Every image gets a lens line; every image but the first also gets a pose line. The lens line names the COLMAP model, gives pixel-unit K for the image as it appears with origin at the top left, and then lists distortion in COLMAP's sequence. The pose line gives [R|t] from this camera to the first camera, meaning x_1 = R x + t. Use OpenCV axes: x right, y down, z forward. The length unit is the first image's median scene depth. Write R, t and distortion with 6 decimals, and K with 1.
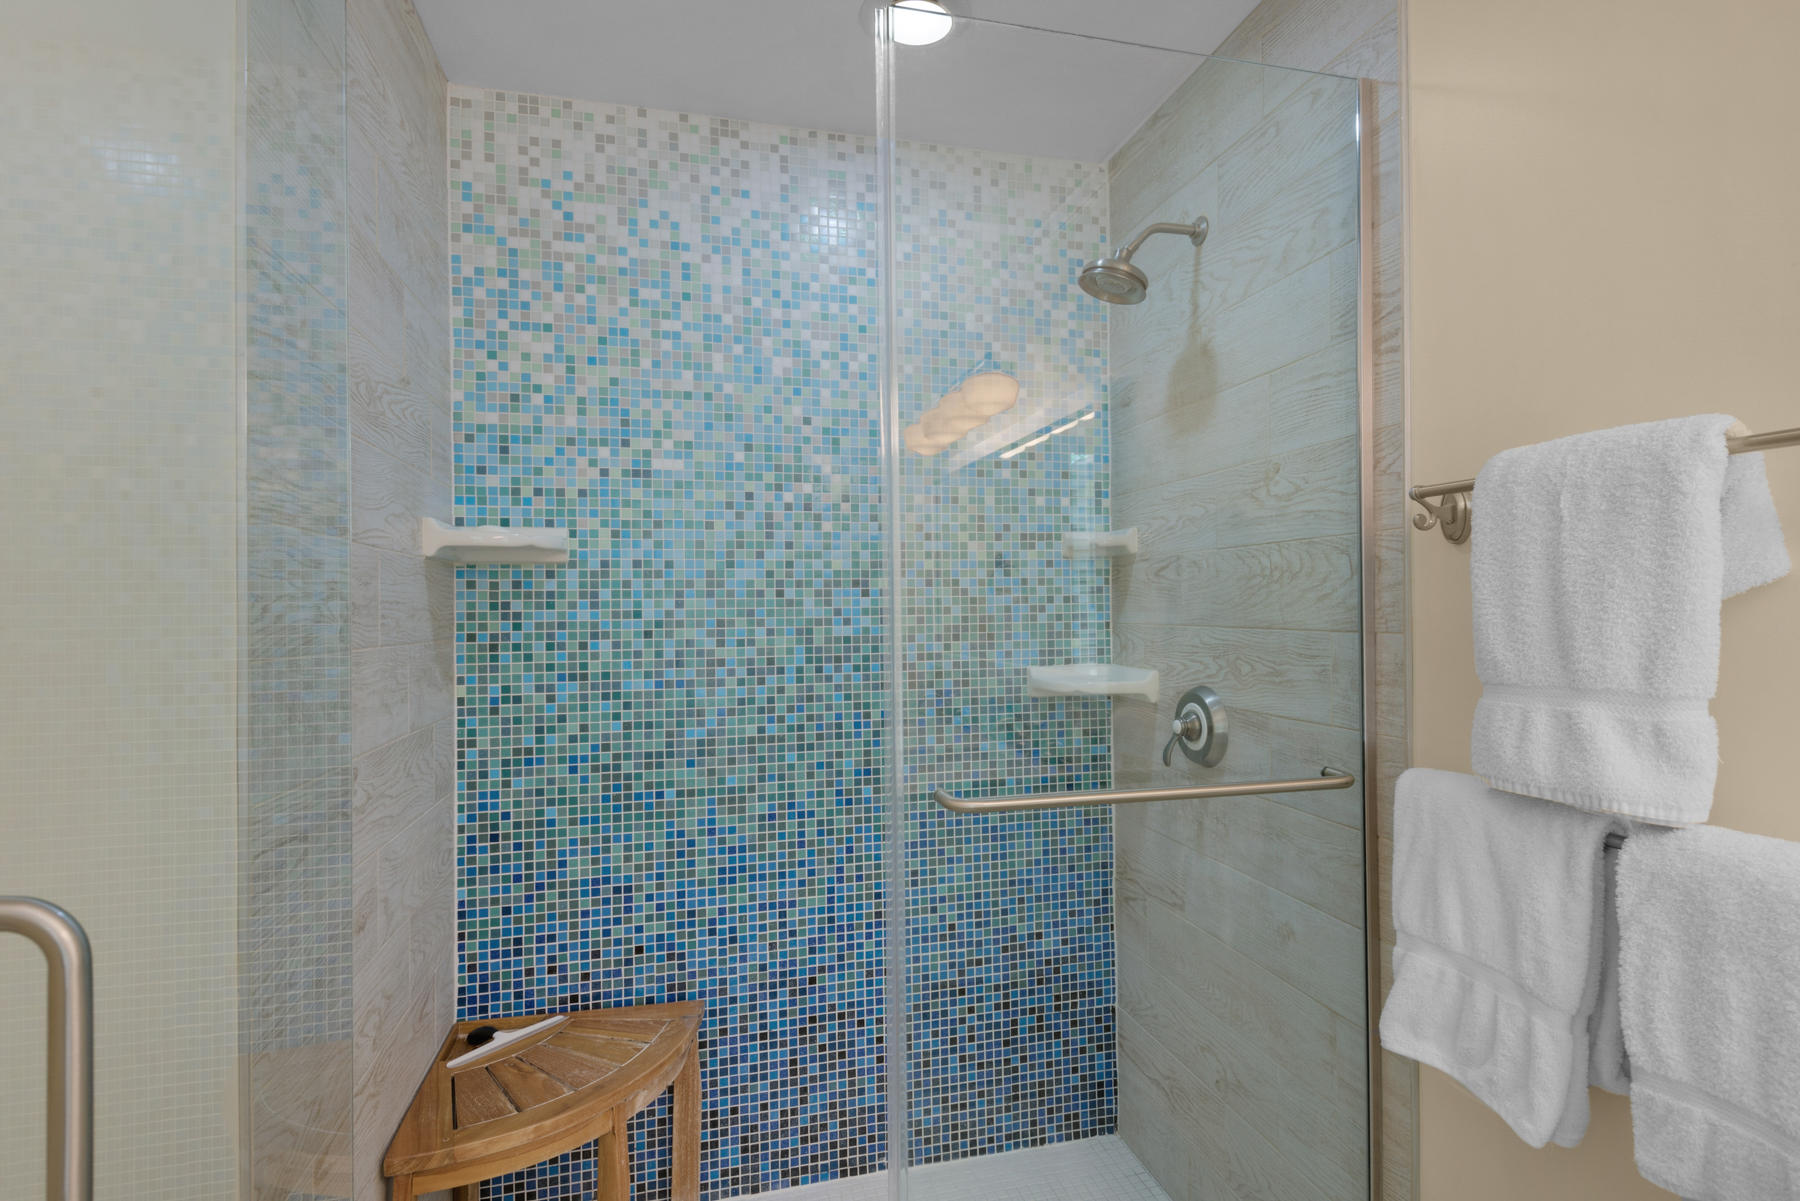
lens RADIAL K [[891.1, 0, 884.4], [0, 891.1, 601.5], [0, 0, 1]] dist [0.009456, -0.002546]
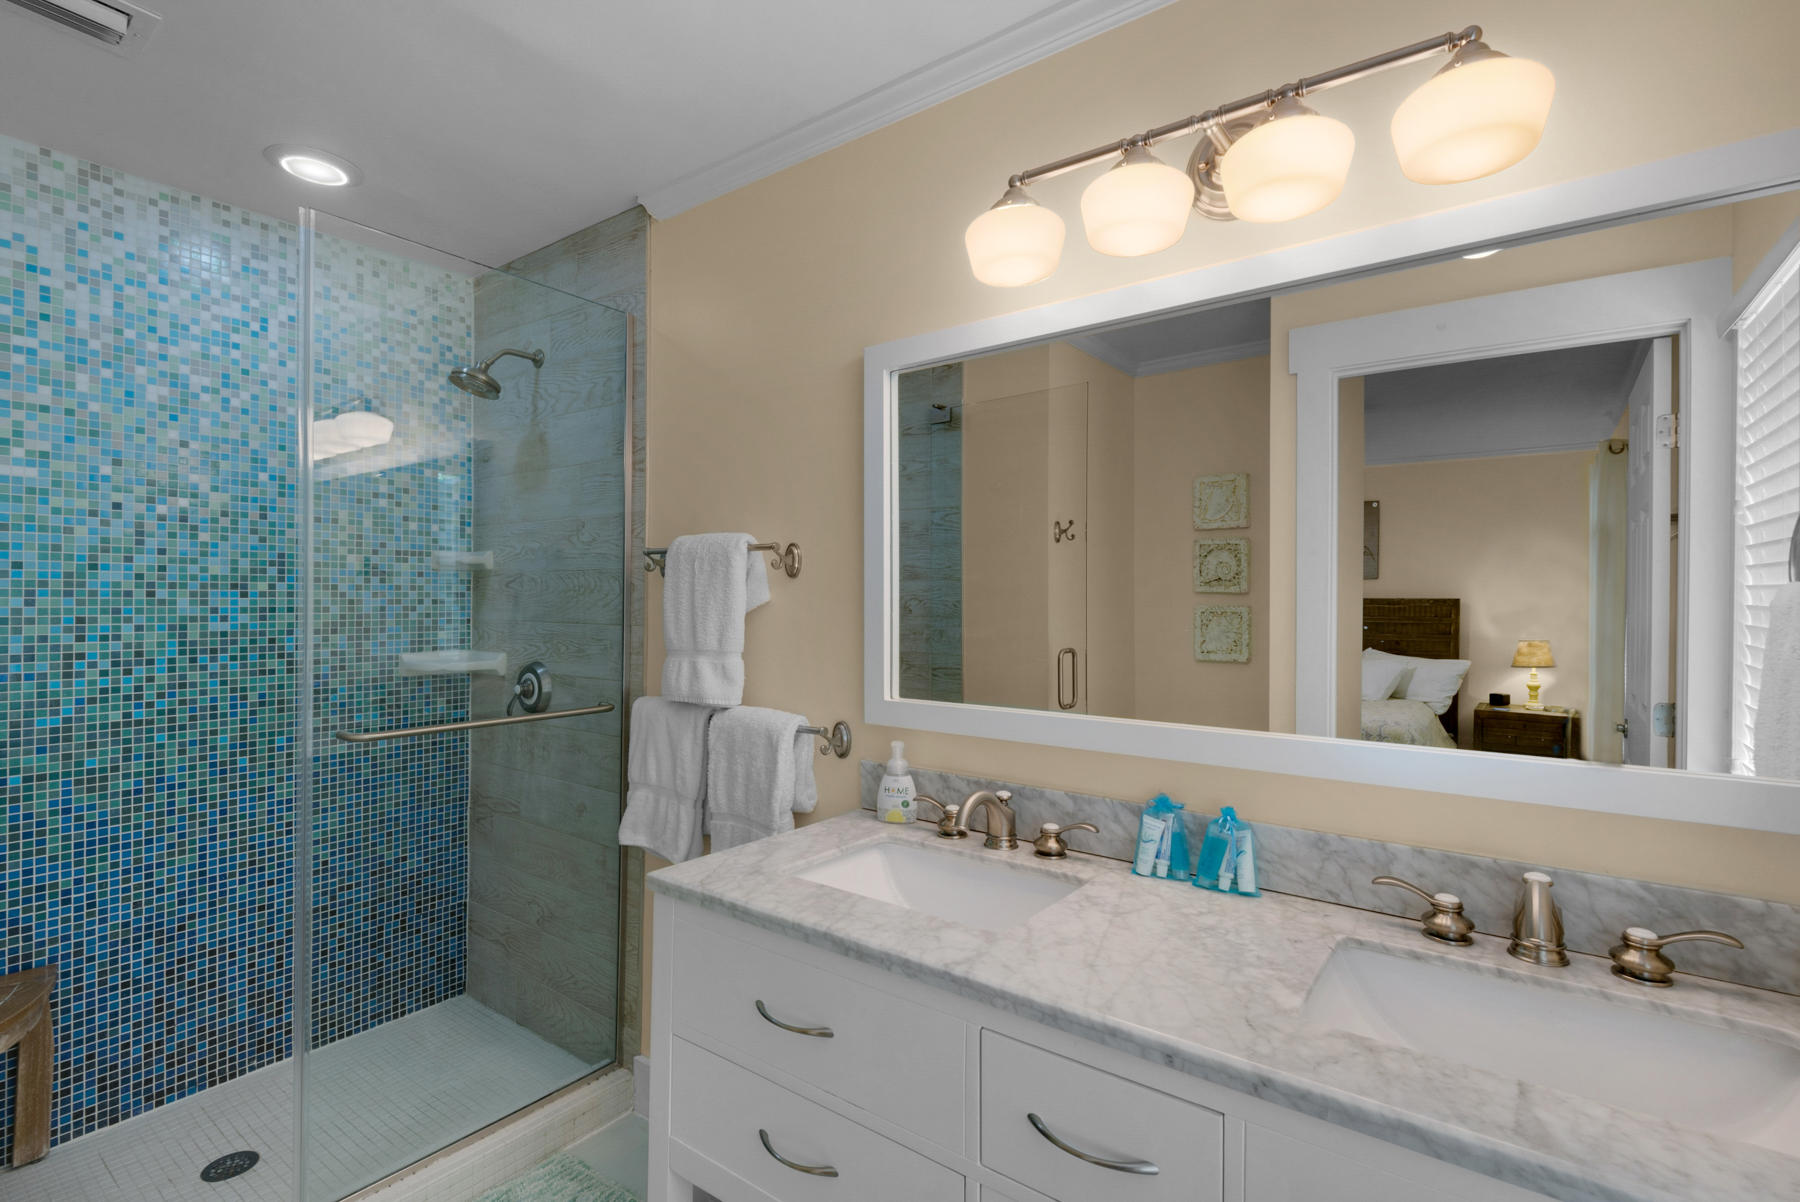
lens RADIAL K [[843.6, 0, 887.7], [0, 843.6, 597.6], [0, 0, 1]] dist [0.029823, -0.009795]
pose [[0.763107, 0.016864, 0.646052, -0.106694], [-0.017250, 0.999835, -0.005724, -0.014149], [-0.646042, -0.006776, 0.763272, -0.435974]]
